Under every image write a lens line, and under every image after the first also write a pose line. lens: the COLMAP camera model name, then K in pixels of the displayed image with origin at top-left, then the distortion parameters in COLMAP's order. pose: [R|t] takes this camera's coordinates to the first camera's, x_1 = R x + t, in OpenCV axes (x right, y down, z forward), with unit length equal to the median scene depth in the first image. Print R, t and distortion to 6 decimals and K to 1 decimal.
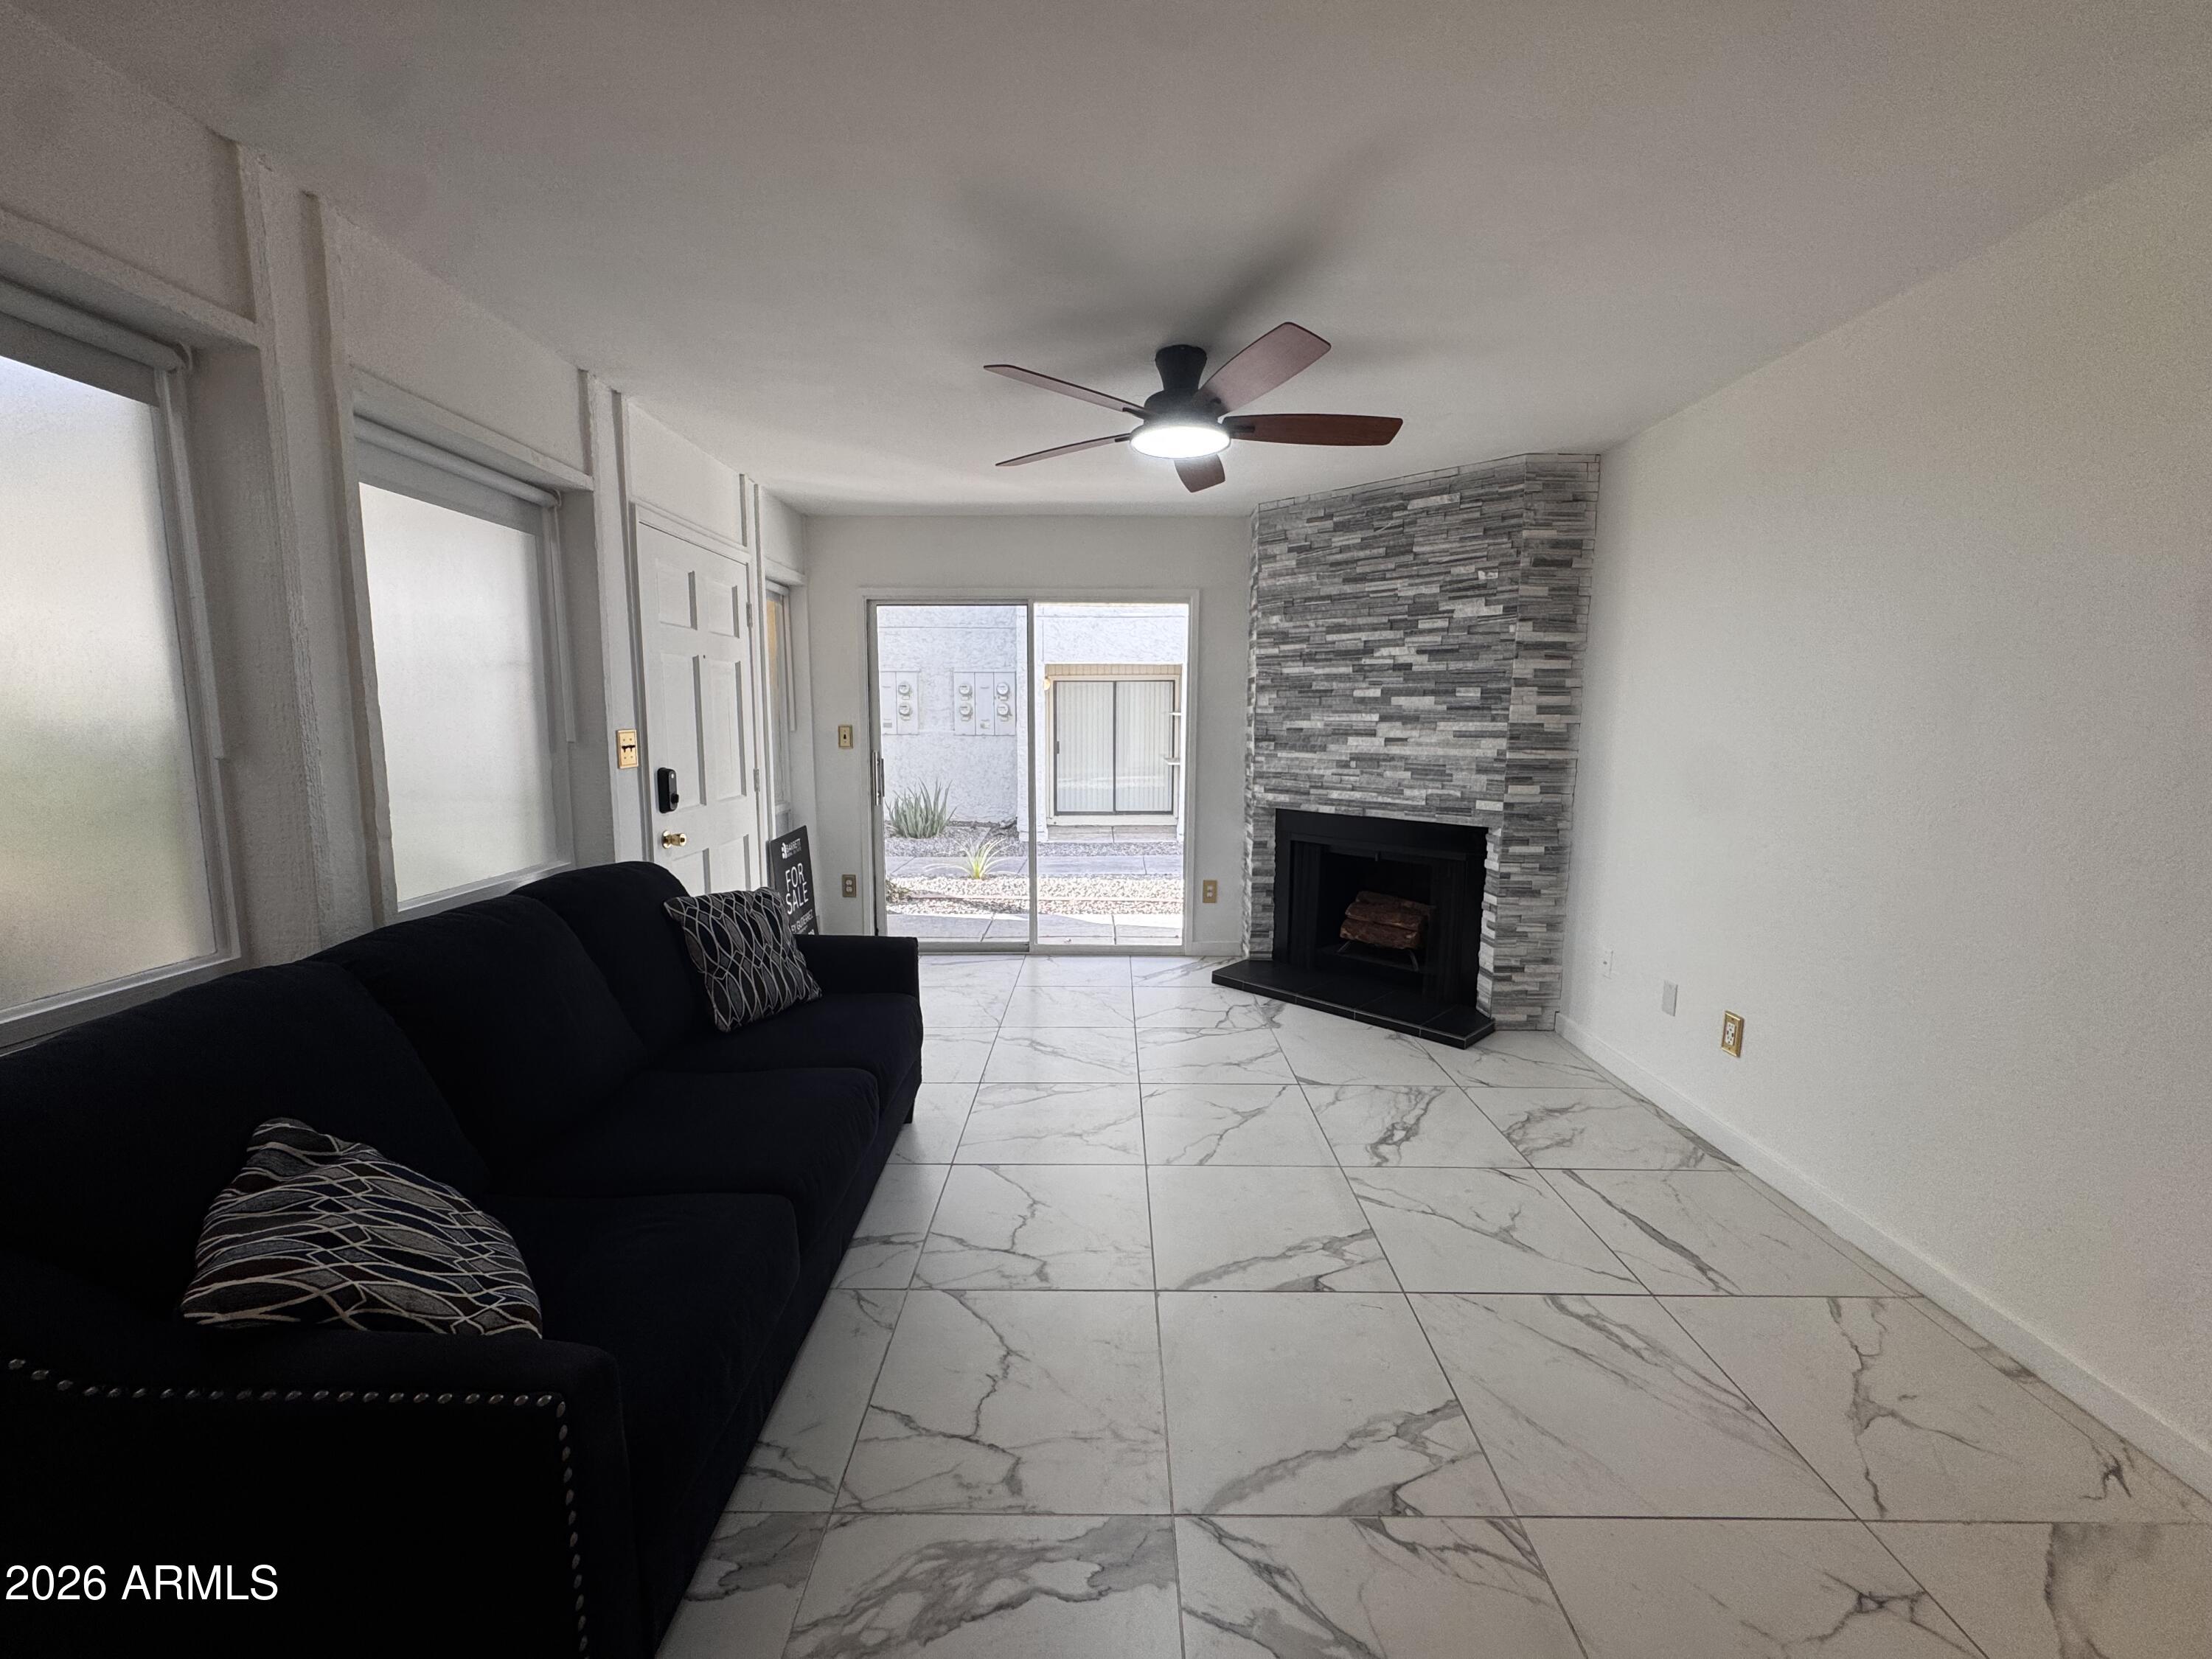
lens RADIAL K [[887.6, 0, 1108.0], [0, 887.6, 825.8], [0, 0, 1]] dist [-0.004733, 0.001931]
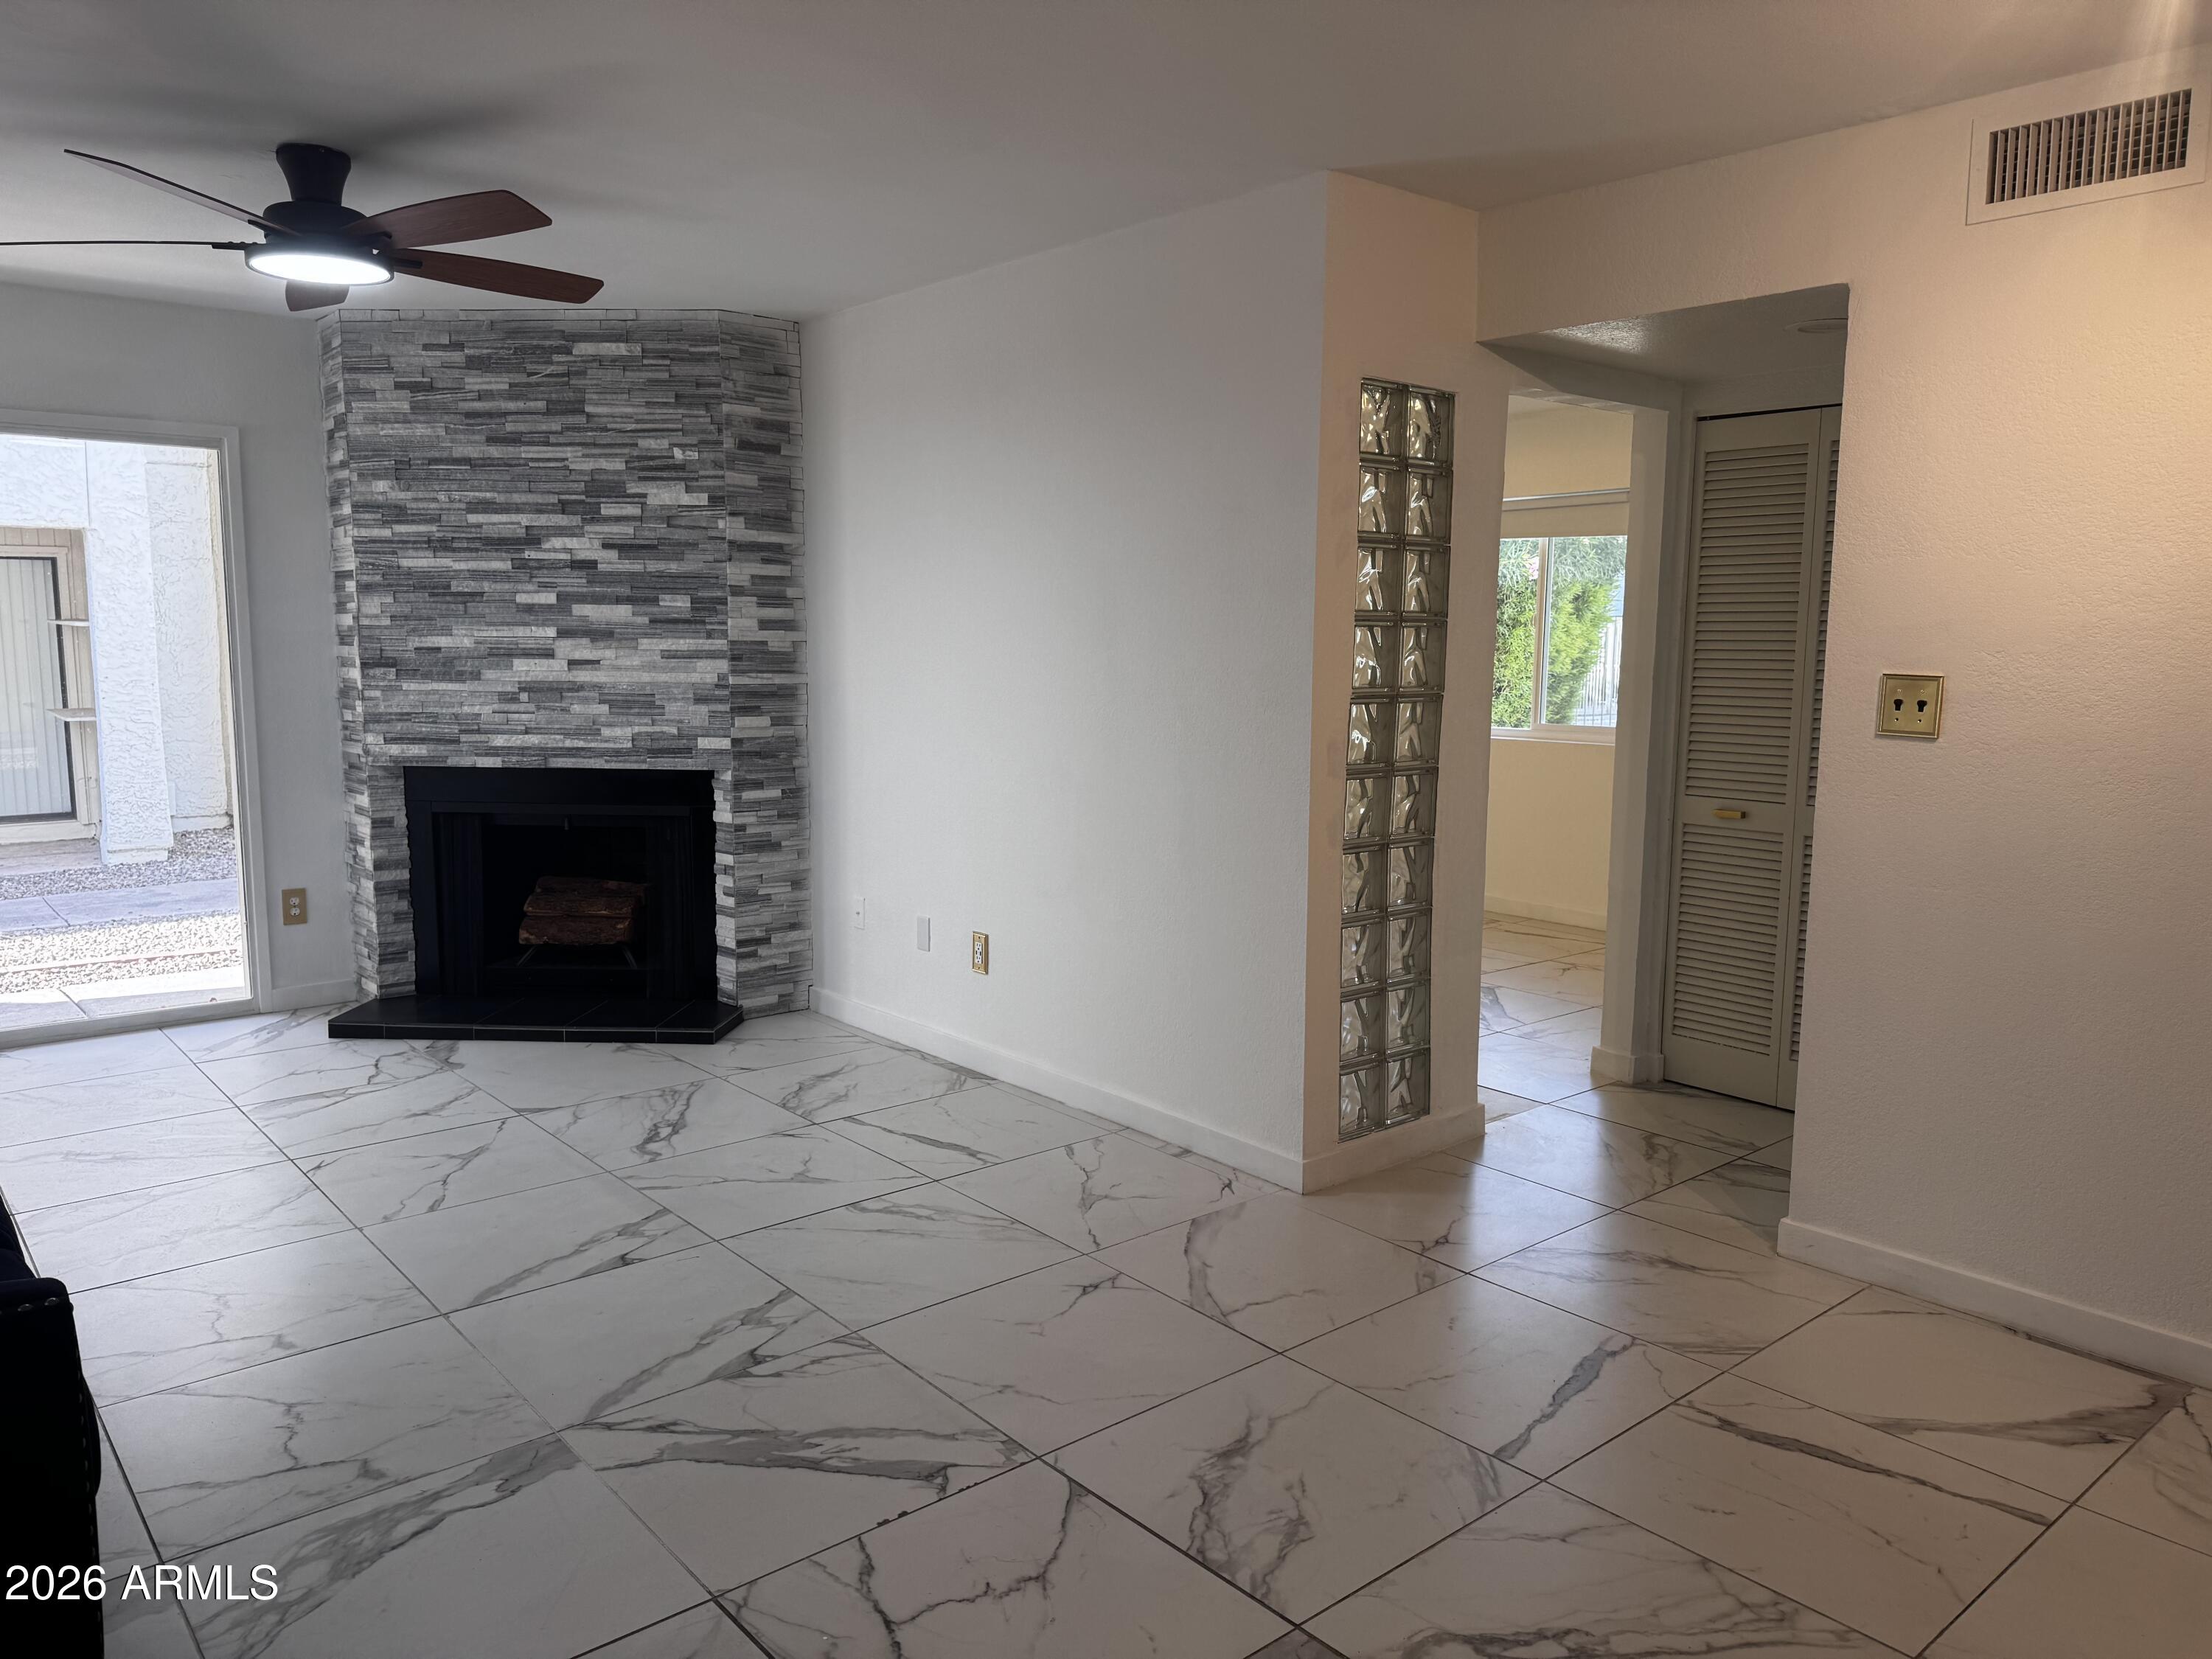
lens RADIAL K [[1552.7, 0, 1124.7], [0, 1552.7, 838.0], [0, 0, 1]] dist [0.058956, -0.070984]
pose [[0.753592, -0.086086, 0.651682, -0.224759], [0.078512, 0.996078, 0.040790, 0.036079], [-0.652637, 0.020426, 0.757395, -0.323595]]
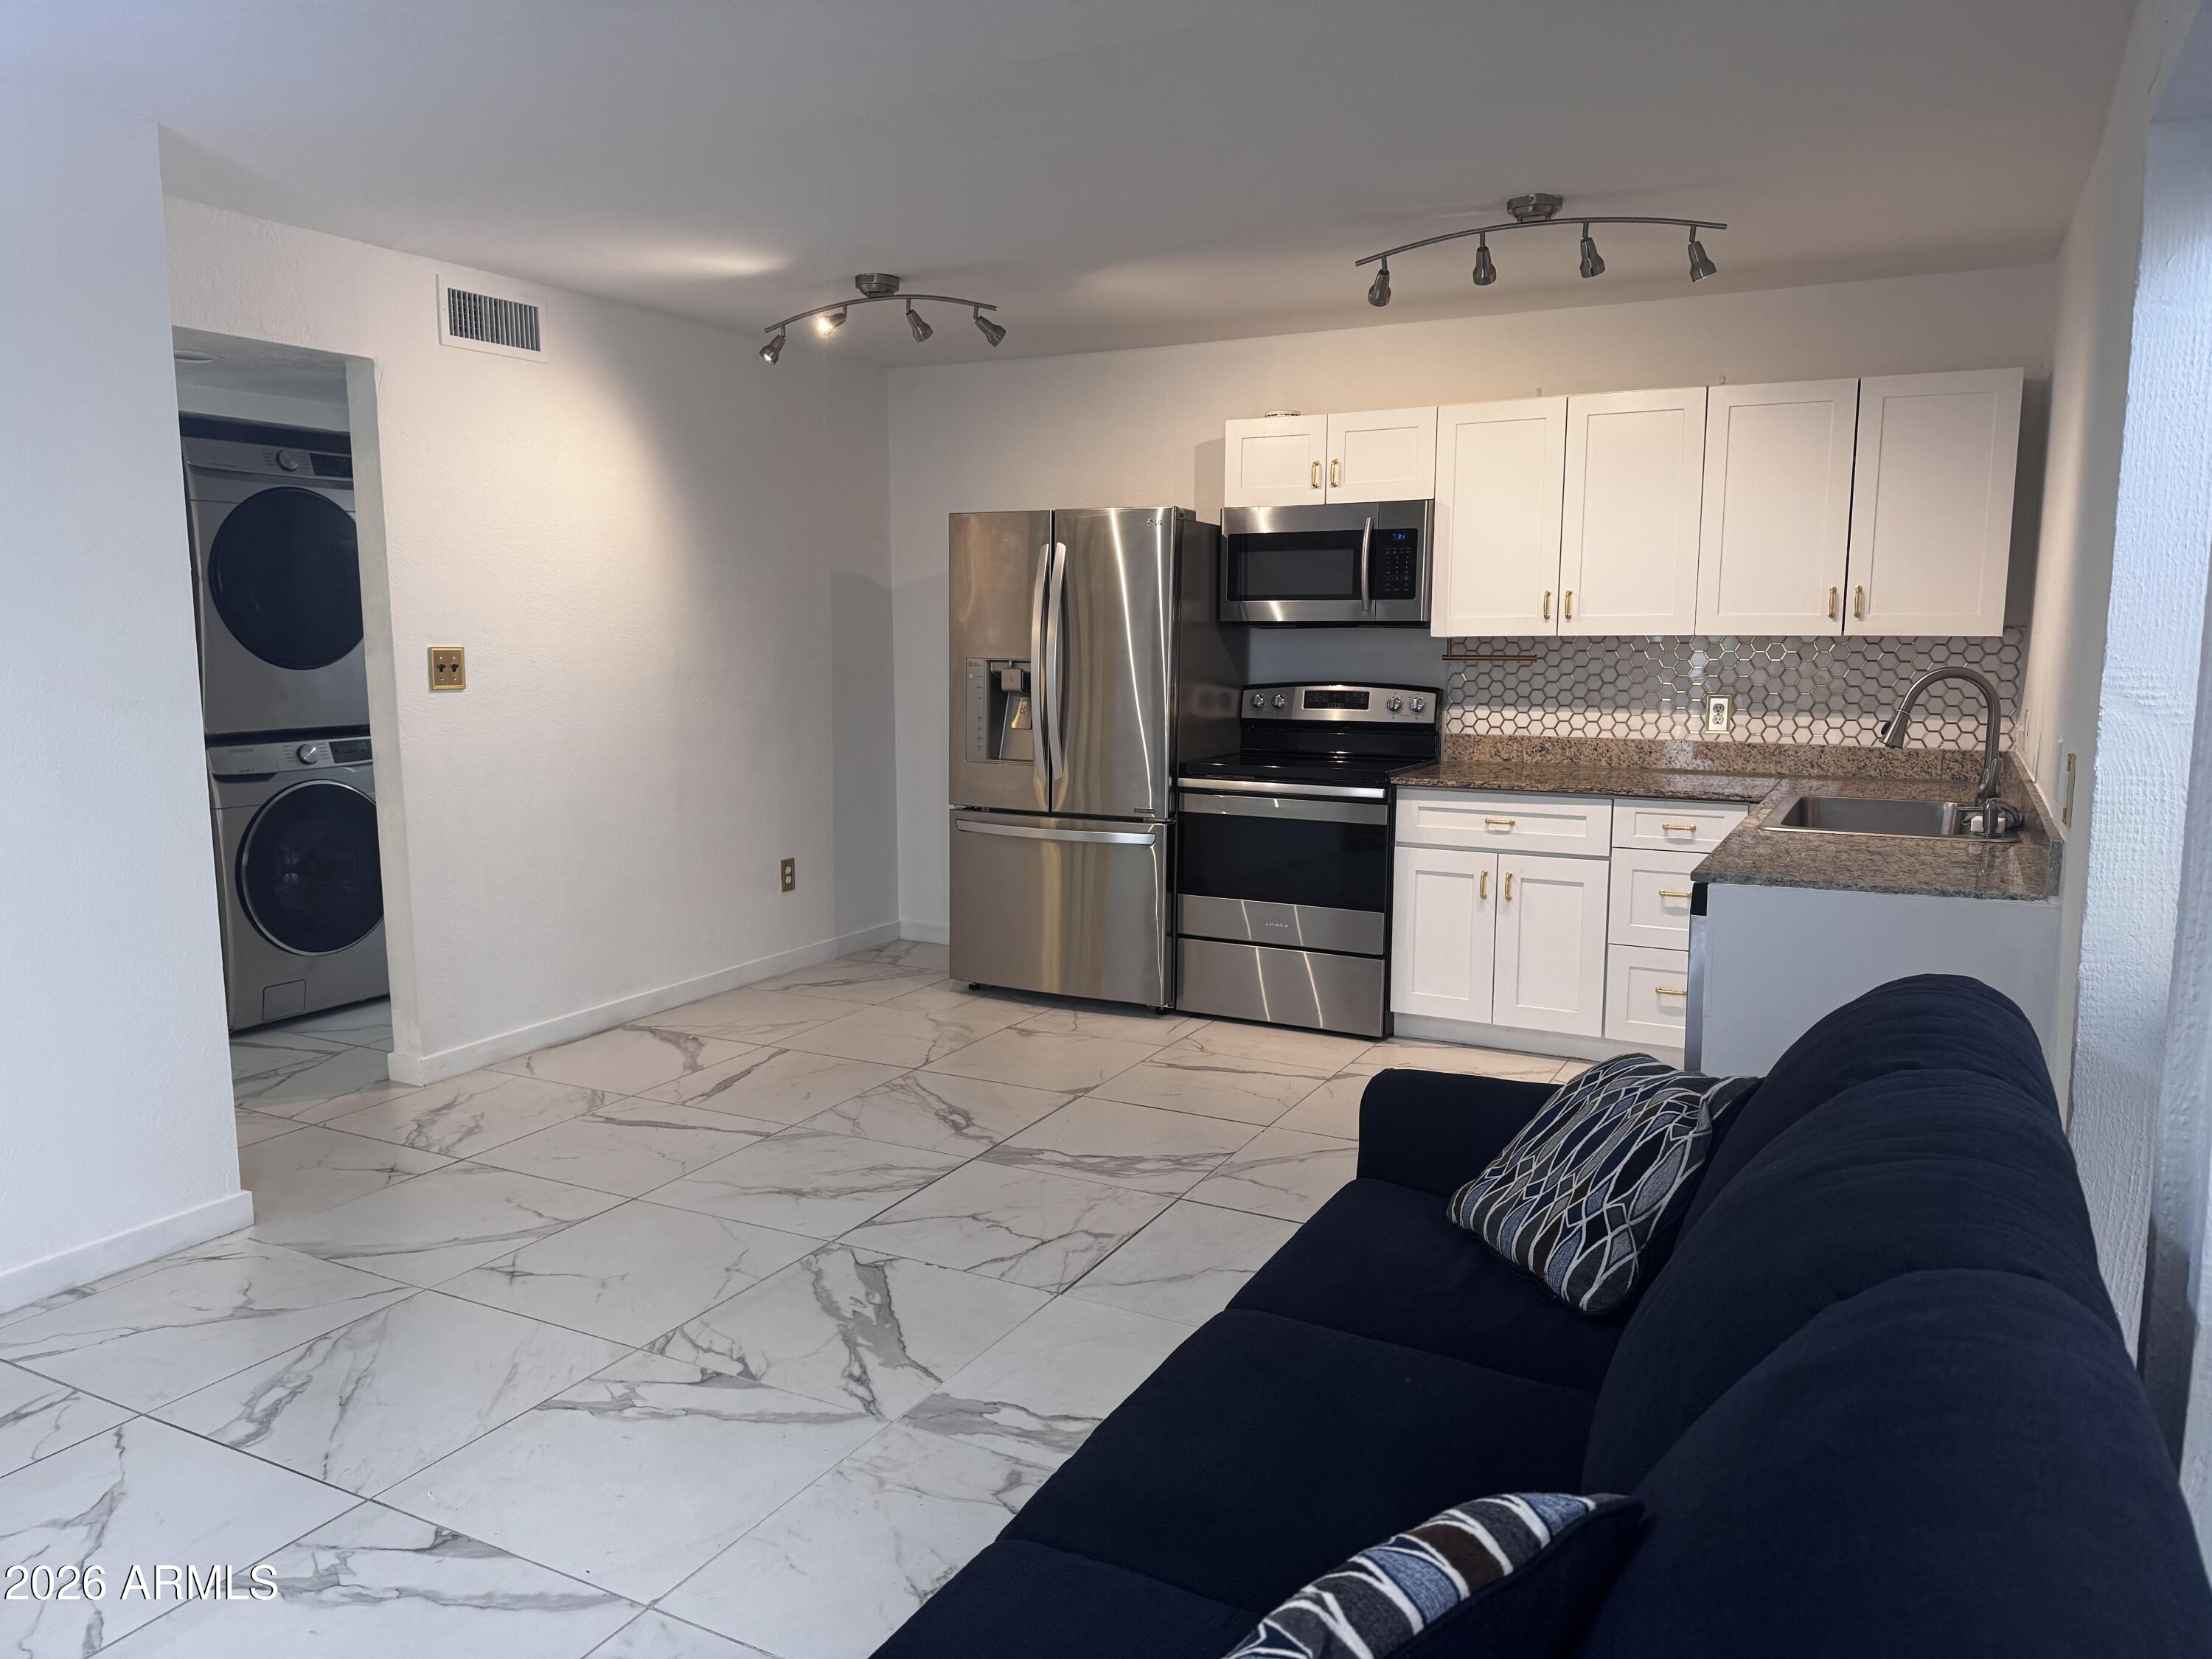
lens RADIAL K [[1552.7, 0, 1101.9], [0, 1552.7, 849.0], [0, 0, 1]] dist [0.058956, -0.070984]
pose [[-0.888569, -0.071641, 0.453115, -0.375947], [0.053658, 0.964719, 0.257756, -0.126176], [-0.455595, 0.253347, -0.853375, 0.937621]]
